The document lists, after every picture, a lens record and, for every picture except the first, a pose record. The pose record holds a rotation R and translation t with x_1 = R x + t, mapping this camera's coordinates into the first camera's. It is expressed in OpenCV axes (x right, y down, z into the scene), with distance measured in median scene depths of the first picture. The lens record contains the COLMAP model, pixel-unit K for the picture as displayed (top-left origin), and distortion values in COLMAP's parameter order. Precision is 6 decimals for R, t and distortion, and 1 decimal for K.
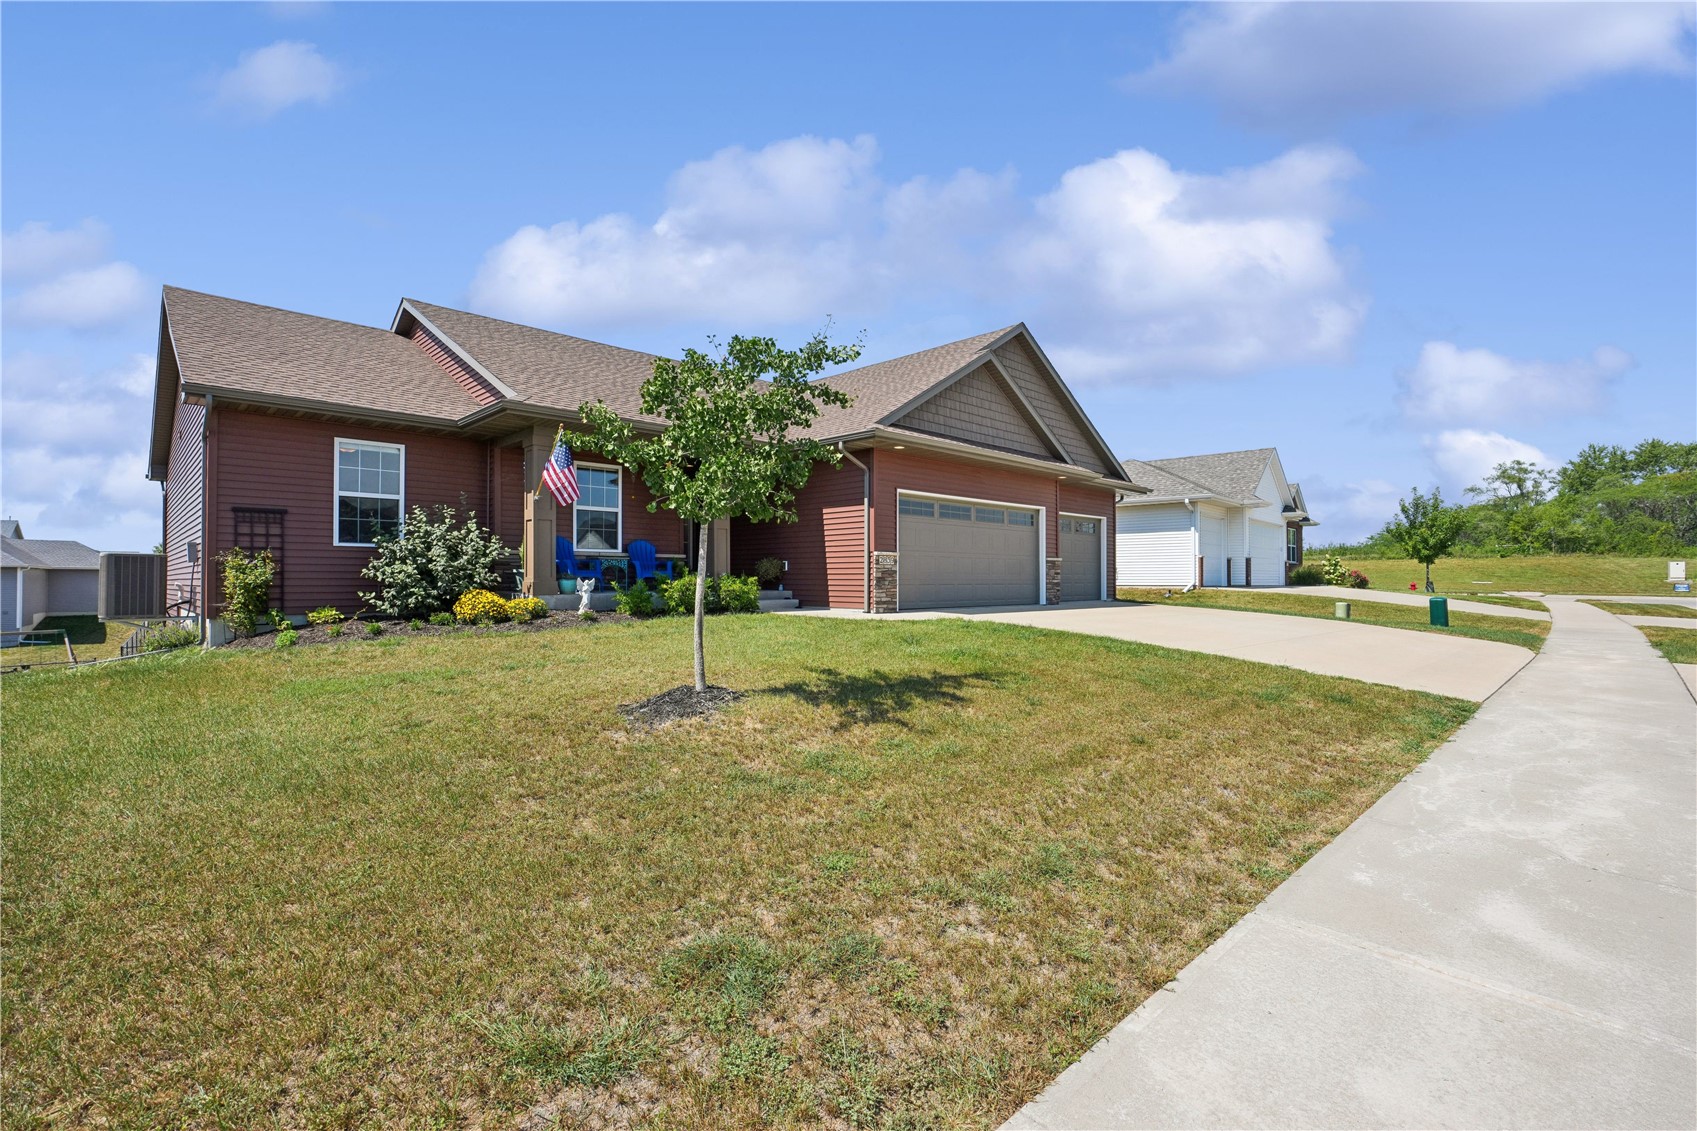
lens RADIAL K [[764.5, 0, 852.9], [0, 764.5, 569.1], [0, 0, 1]] dist [-0.001709, -0.000535]
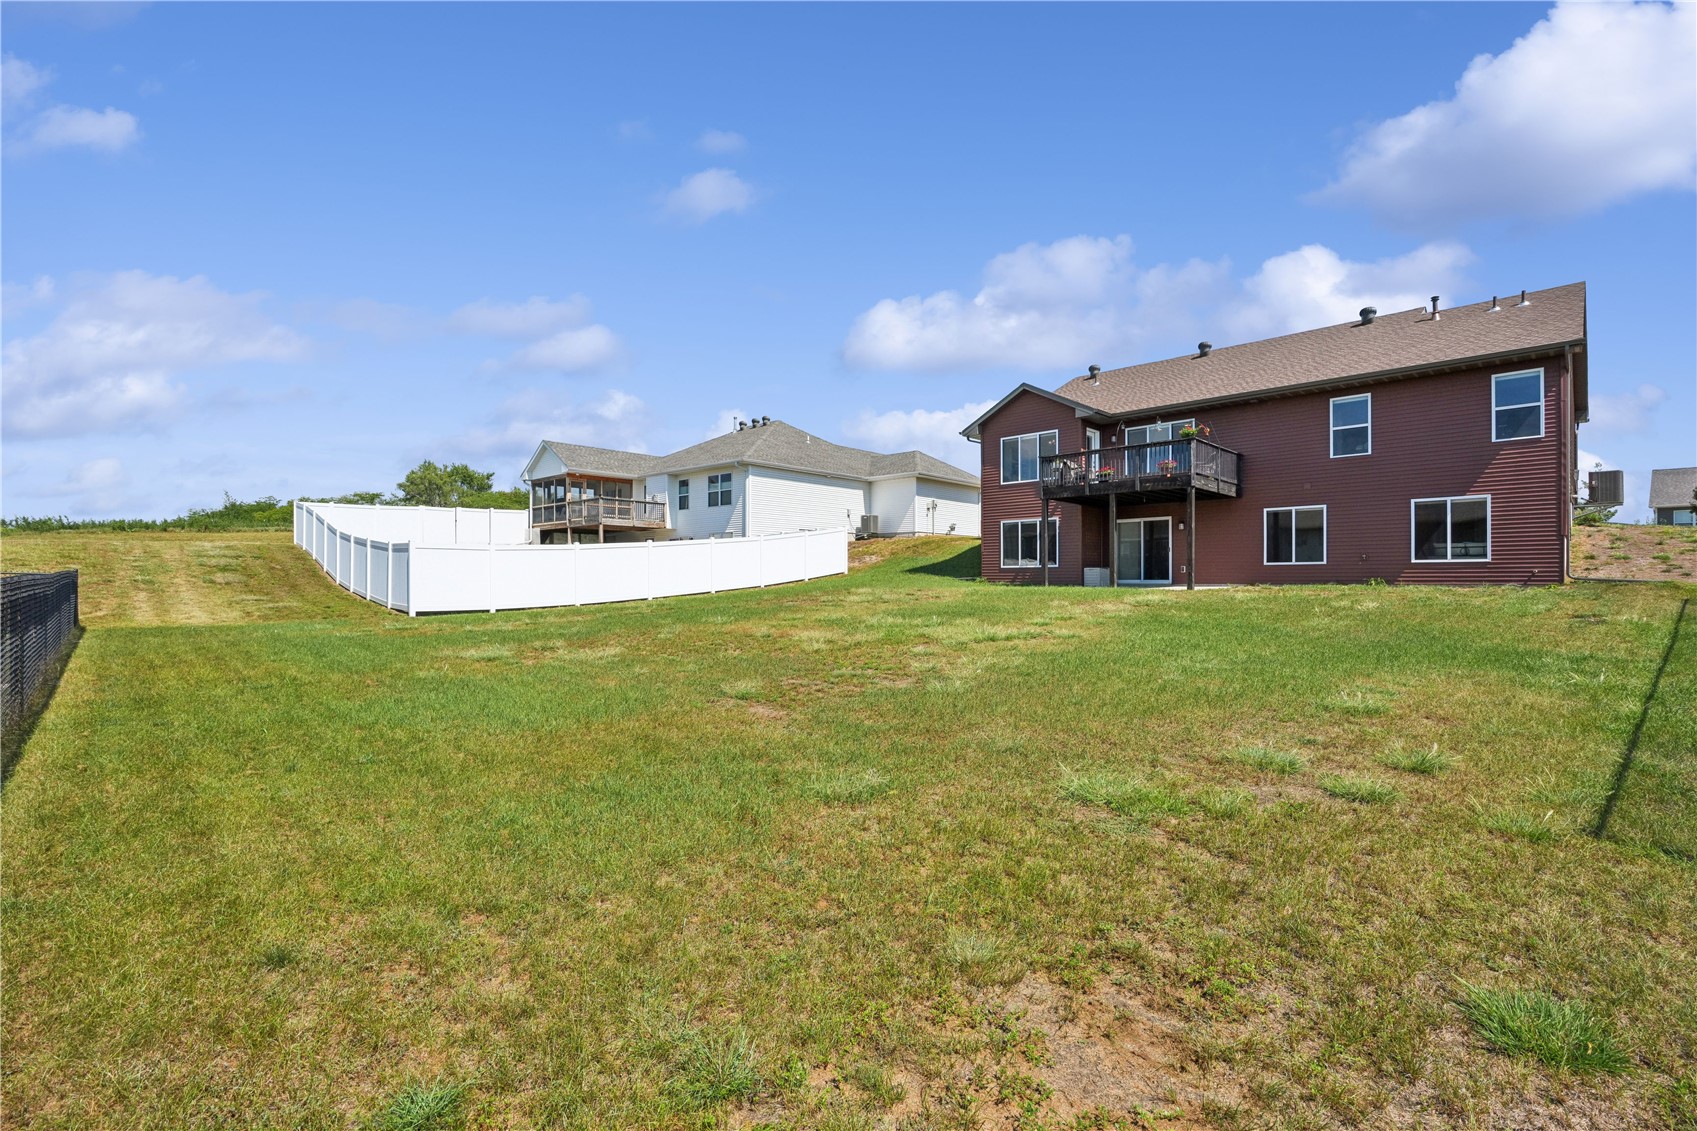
lens RADIAL K [[764.5, 0, 845.4], [0, 764.5, 569.7], [0, 0, 1]] dist [-0.001709, -0.000535]
pose [[0.999999, -0.000801, -0.000947, -0.499272], [0.000804, 0.999994, 0.003266, 0.047604], [0.000944, -0.003266, 0.999994, -0.419553]]
